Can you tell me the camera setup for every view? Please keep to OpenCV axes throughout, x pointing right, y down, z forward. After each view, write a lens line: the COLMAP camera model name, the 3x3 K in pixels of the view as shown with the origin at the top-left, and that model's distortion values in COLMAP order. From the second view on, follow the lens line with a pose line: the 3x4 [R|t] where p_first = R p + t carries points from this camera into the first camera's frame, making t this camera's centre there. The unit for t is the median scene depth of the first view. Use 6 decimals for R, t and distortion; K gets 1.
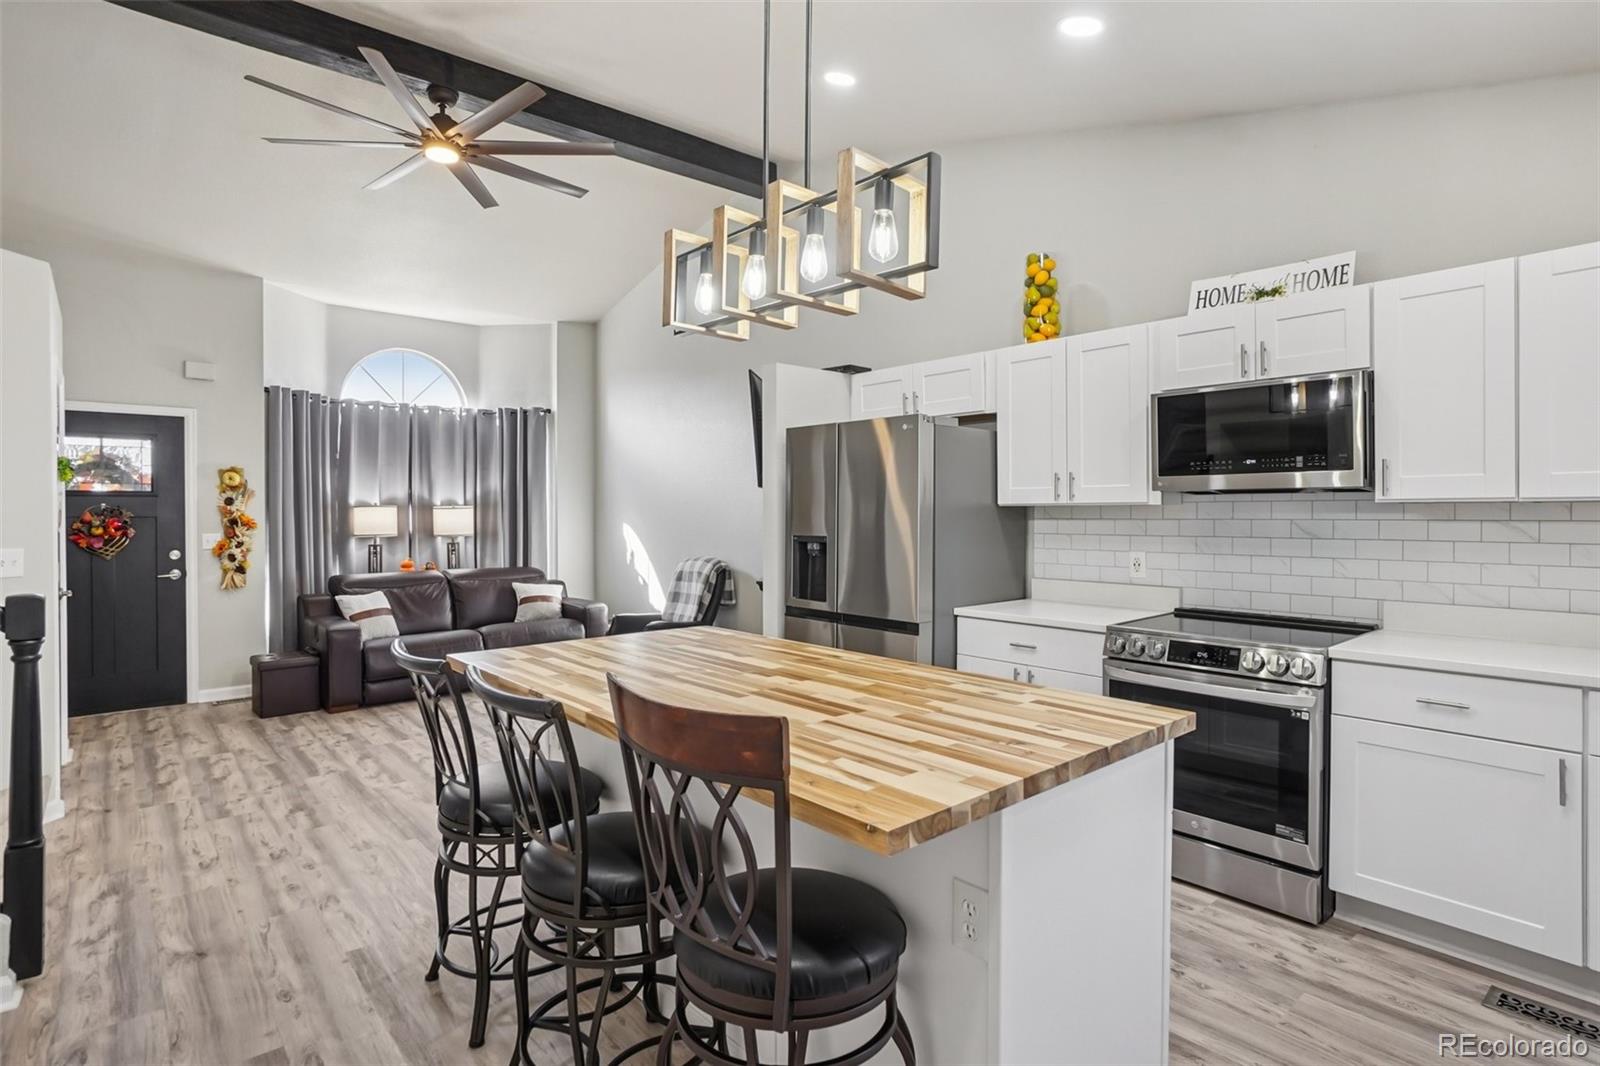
lens RADIAL K [[826.5, 0, 802.1], [0, 826.5, 509.1], [0, 0, 1]] dist [-0.038721, 0.019968]
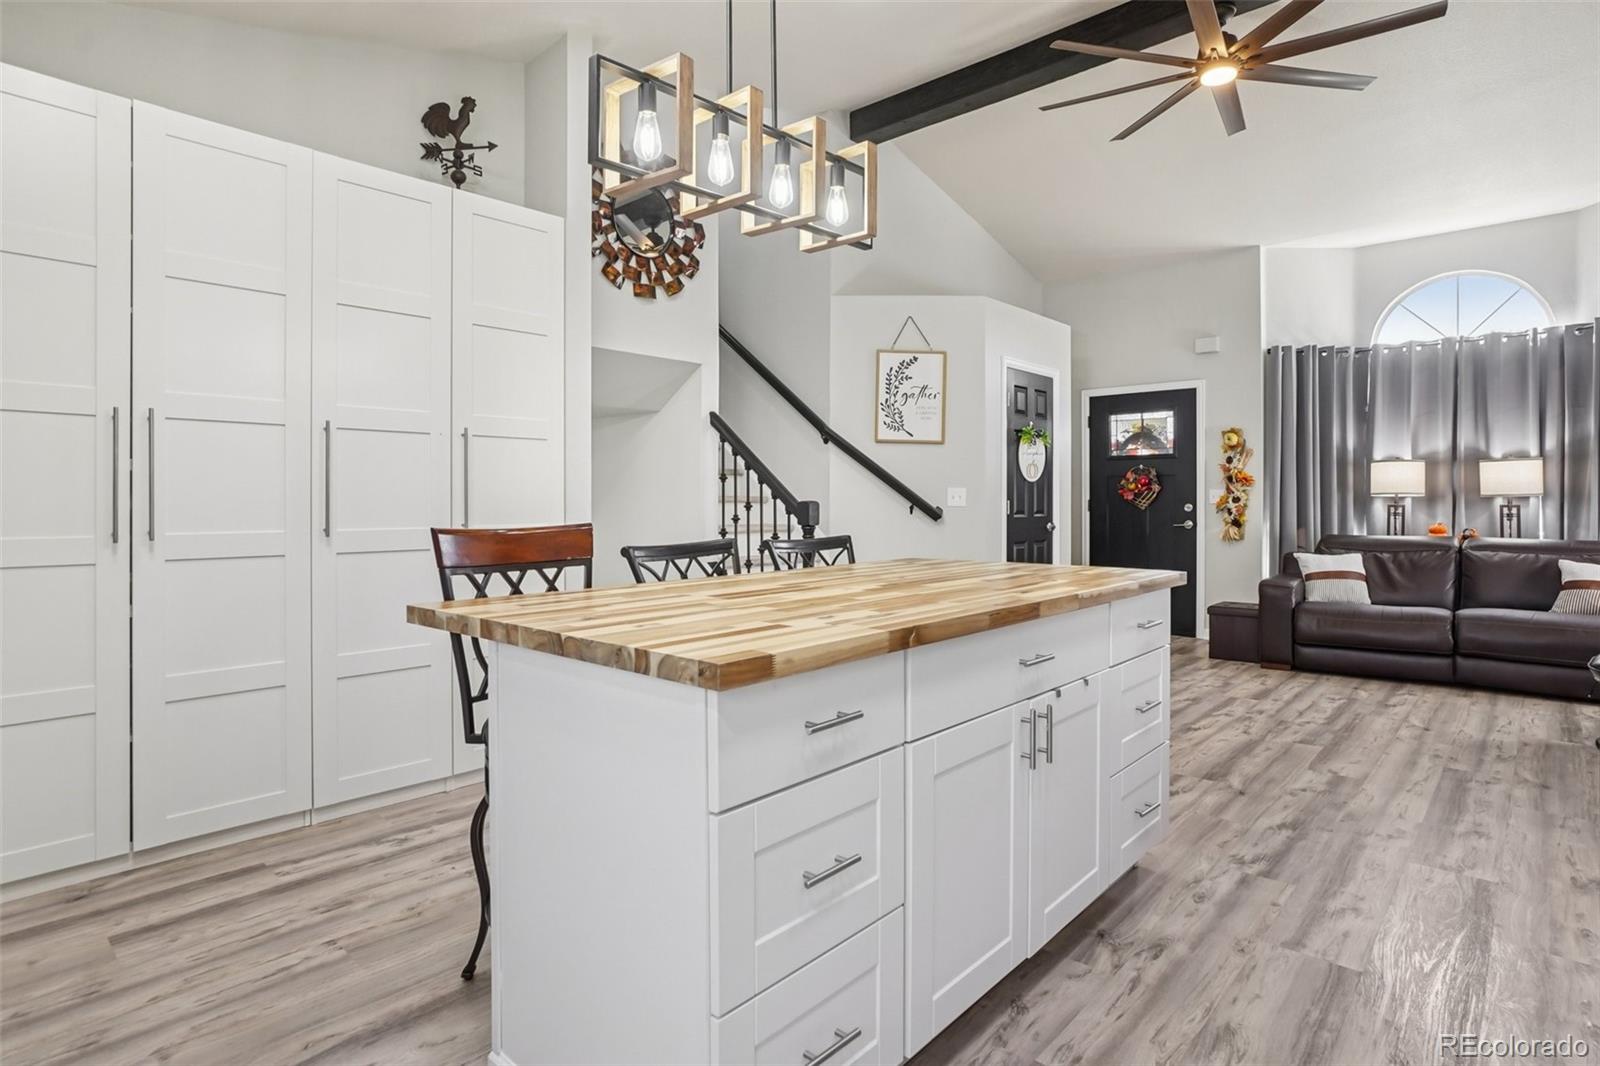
lens RADIAL K [[826.5, 0, 801.5], [0, 826.5, 503.5], [0, 0, 1]] dist [-0.038721, 0.019968]
pose [[0.112872, 0.007144, -0.993584, 0.332271], [0.003573, 0.999965, 0.007596, 0.039425], [0.993603, -0.004407, 0.112843, 0.316031]]
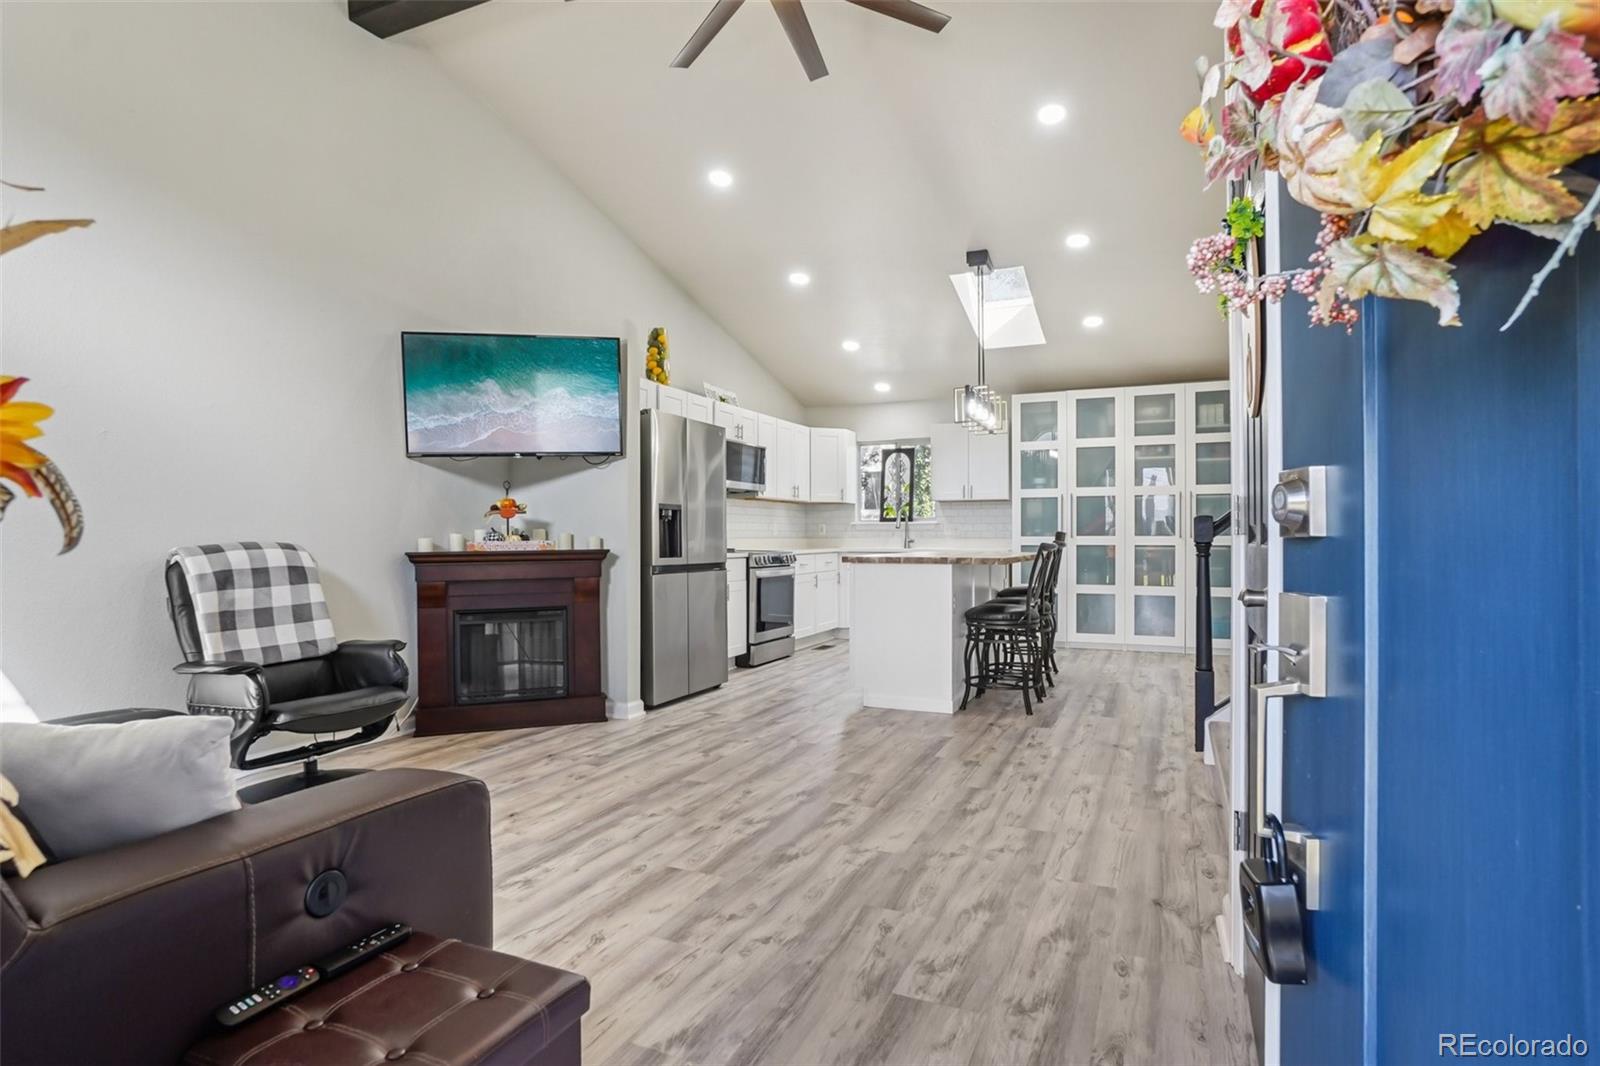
lens RADIAL K [[826.5, 0, 798.9], [0, 826.5, 538.8], [0, 0, 1]] dist [-0.038721, 0.019968]
pose [[-0.422859, 0.002520, 0.906192, -0.839784], [0.002212, 0.999996, -0.001749, 0.061385], [-0.906193, 0.001265, -0.422863, 0.971770]]
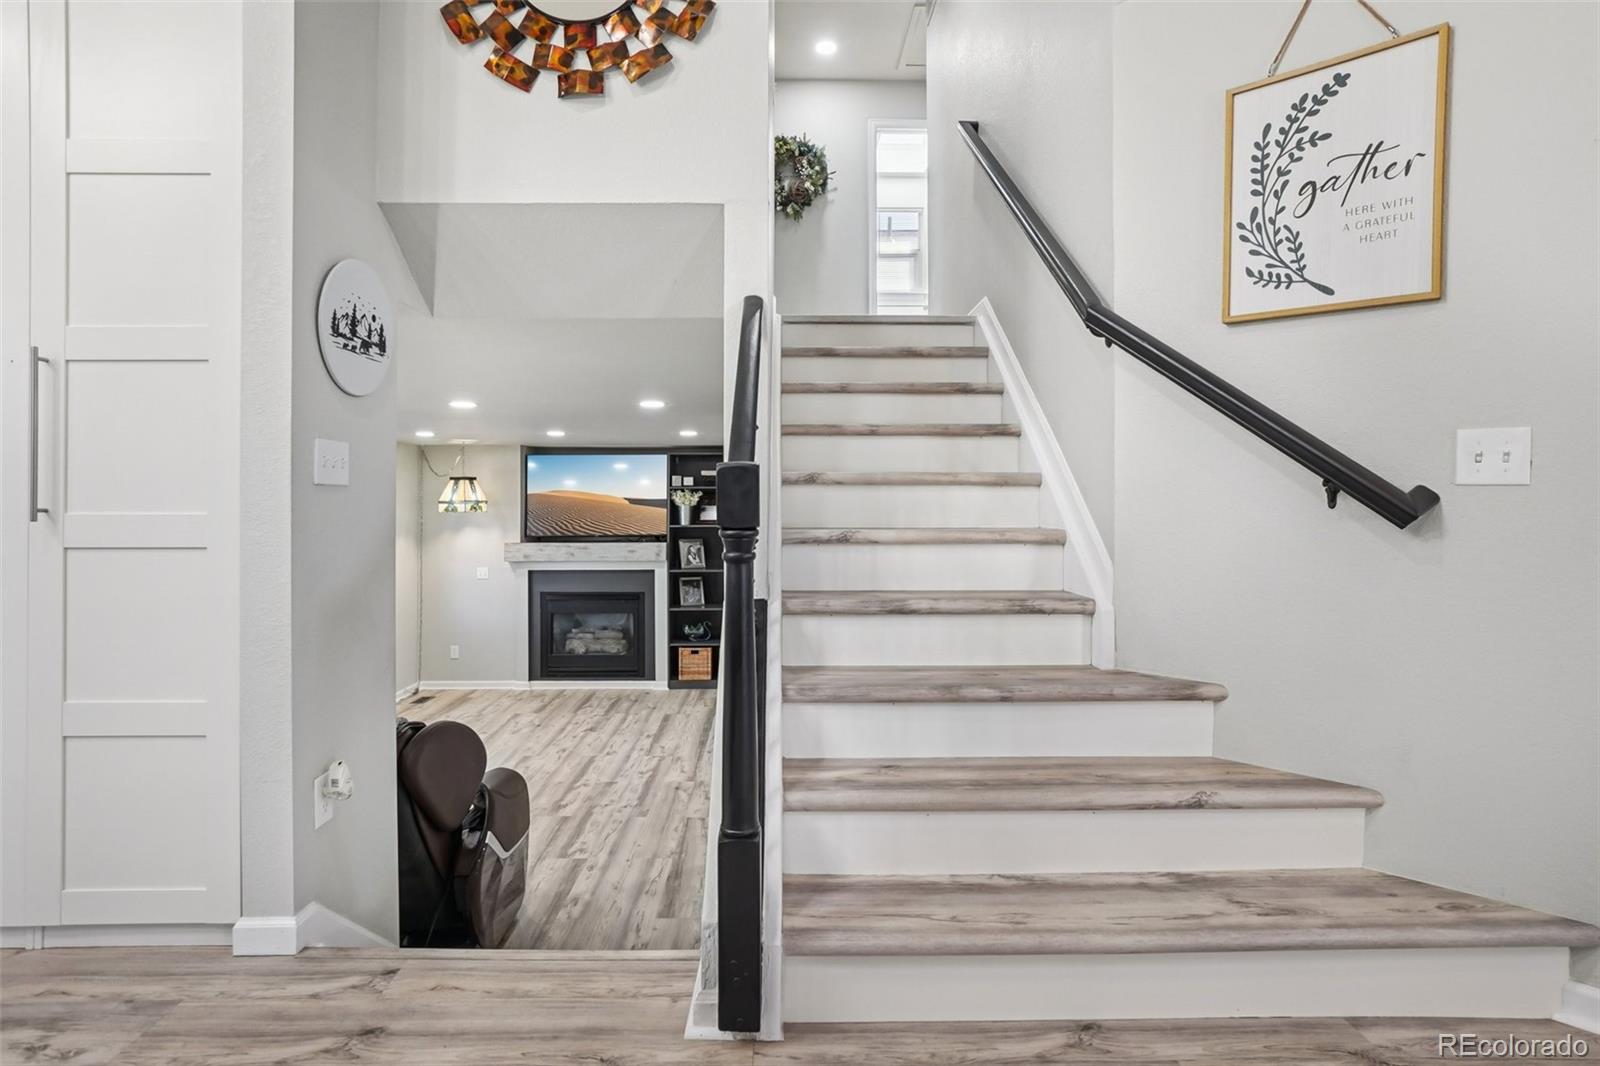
lens RADIAL K [[826.5, 0, 796.5], [0, 826.5, 508.8], [0, 0, 1]] dist [-0.038721, 0.019968]
pose [[-0.640061, 0.007200, -0.768290, -0.185680], [0.004999, 0.999974, 0.005206, 0.056426], [0.768308, -0.000509, -0.640081, 0.593139]]
